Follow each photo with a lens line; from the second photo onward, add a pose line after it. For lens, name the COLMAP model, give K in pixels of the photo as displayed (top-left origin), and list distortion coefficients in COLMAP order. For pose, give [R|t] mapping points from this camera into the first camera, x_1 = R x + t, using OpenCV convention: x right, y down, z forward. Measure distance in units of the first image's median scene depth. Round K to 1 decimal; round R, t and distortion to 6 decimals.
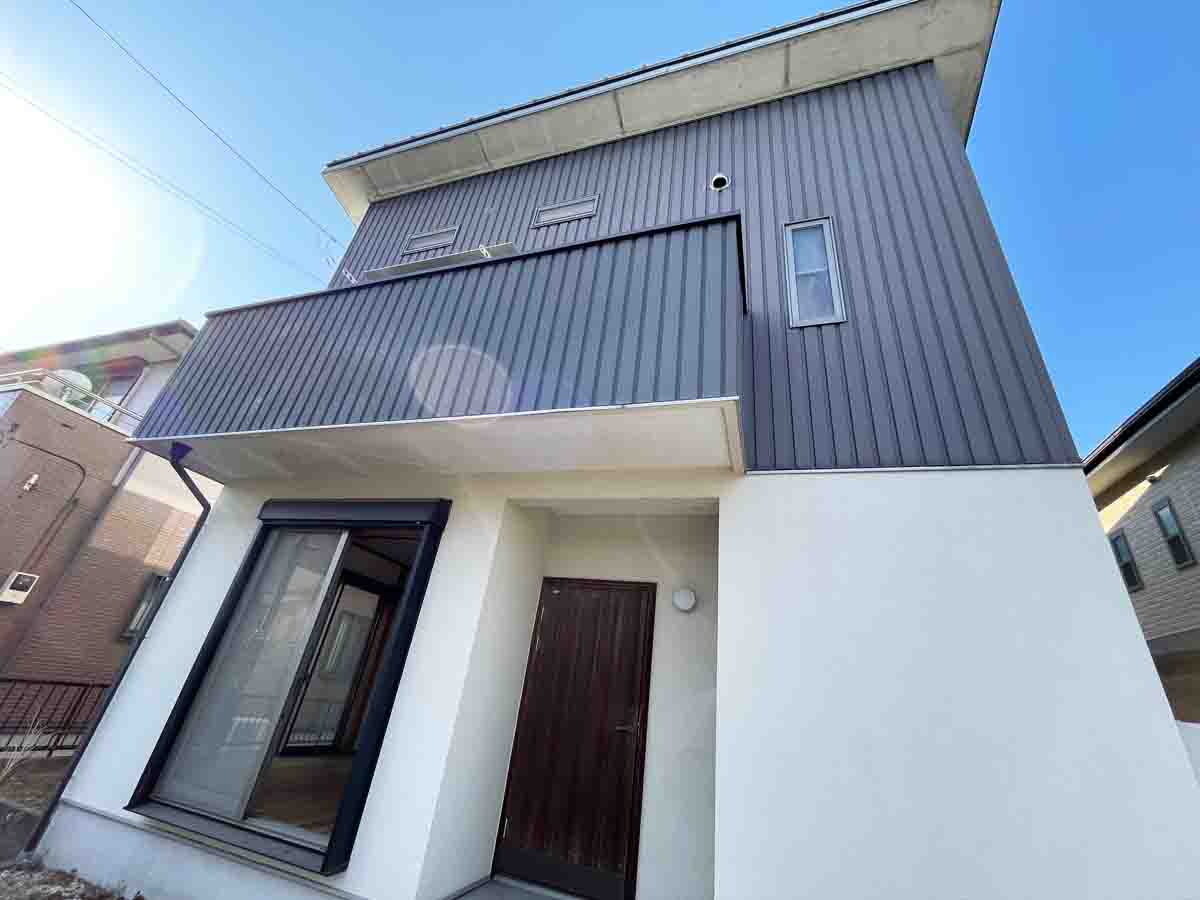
lens RADIAL K [[486.8, 0, 600.0], [0, 486.8, 450.0], [0, 0, 1]] dist [-0.001076, -0.000224]
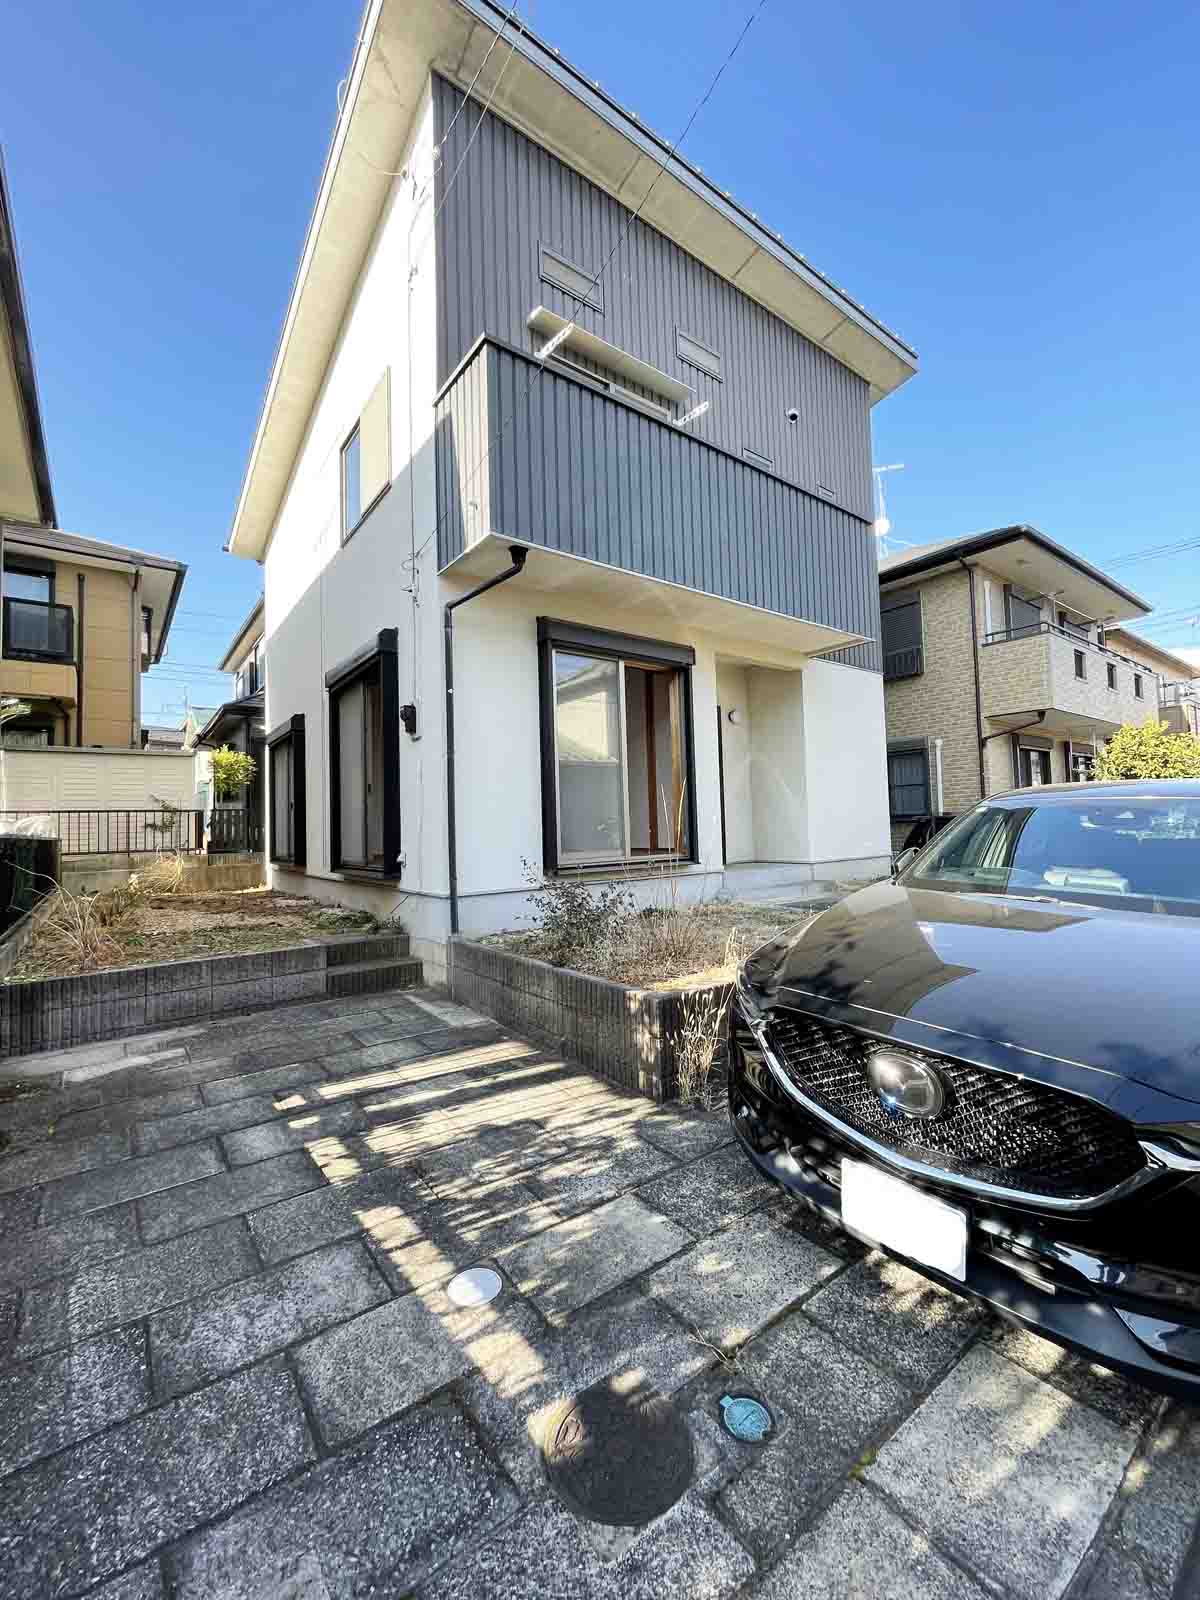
lens RADIAL K [[651.8, 0, 600.0], [0, 651.8, 800.0], [0, 0, 1]] dist [-0.004724, -0.000398]
pose [[0.564387, -0.102021, 0.819182, -1.850397], [-0.293877, 0.902494, 0.314867, -0.010574], [-0.771430, -0.418446, 0.479374, 0.135794]]
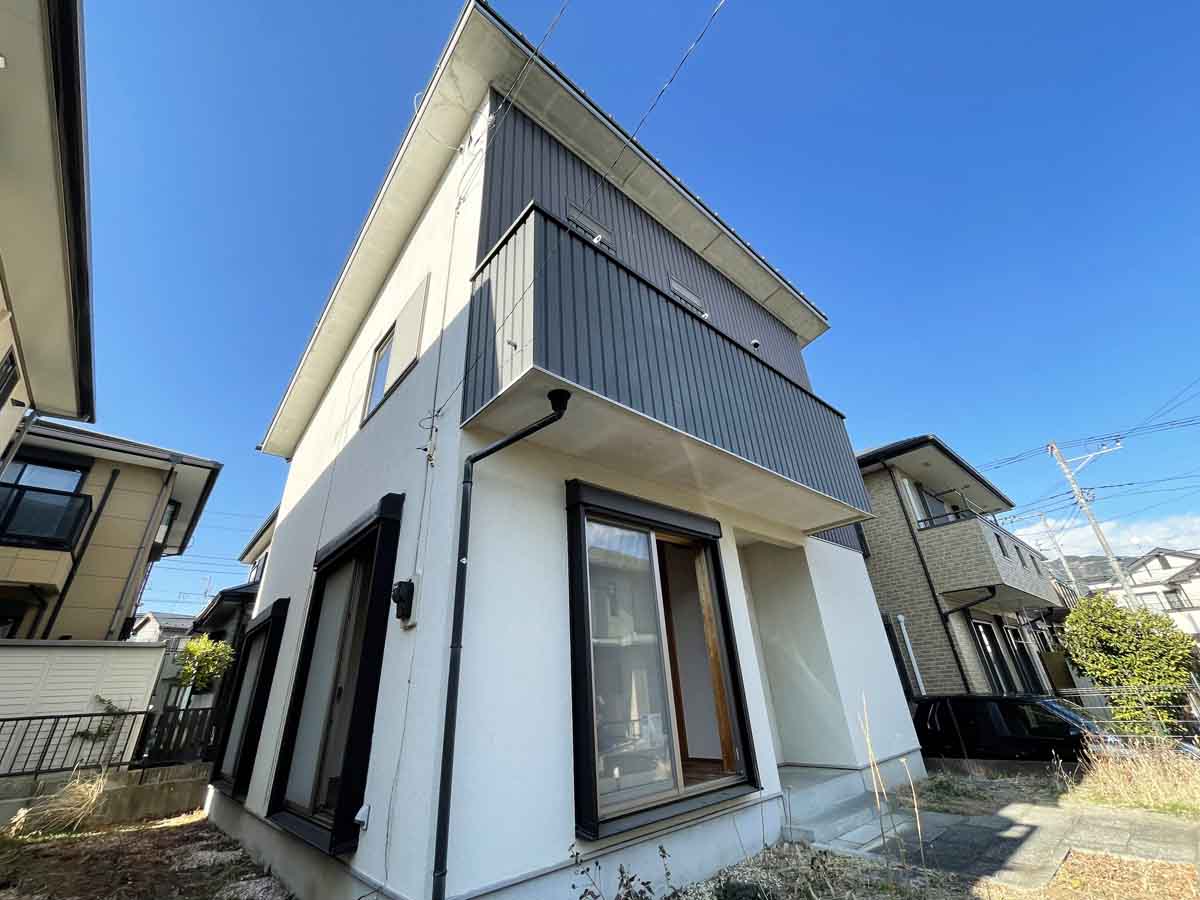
lens RADIAL K [[488.8, 0, 600.0], [0, 488.8, 450.0], [0, 0, 1]] dist [-0.004724, -0.000398]
pose [[0.498350, 0.251489, 0.829699, -1.499020], [-0.295315, 0.949014, -0.110277, 0.146634], [-0.815130, -0.190067, 0.547210, 0.523267]]
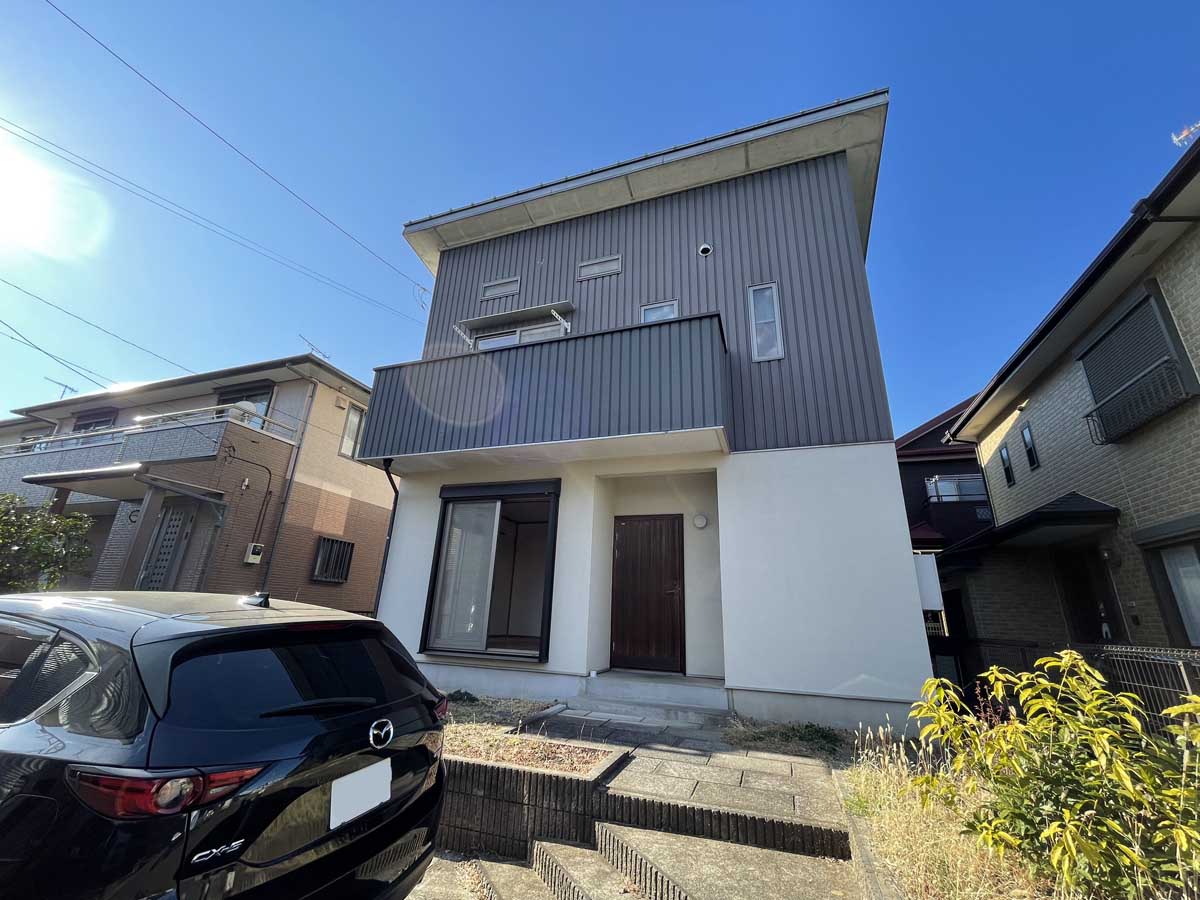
lens RADIAL K [[486.8, 0, 600.0], [0, 486.8, 450.0], [0, 0, 1]] dist [-0.001076, -0.000224]
pose [[0.995915, -0.090296, 0.000584, -0.152867], [0.089271, 0.985536, 0.144044, -0.217809], [-0.013582, -0.143403, 0.989571, -0.650197]]
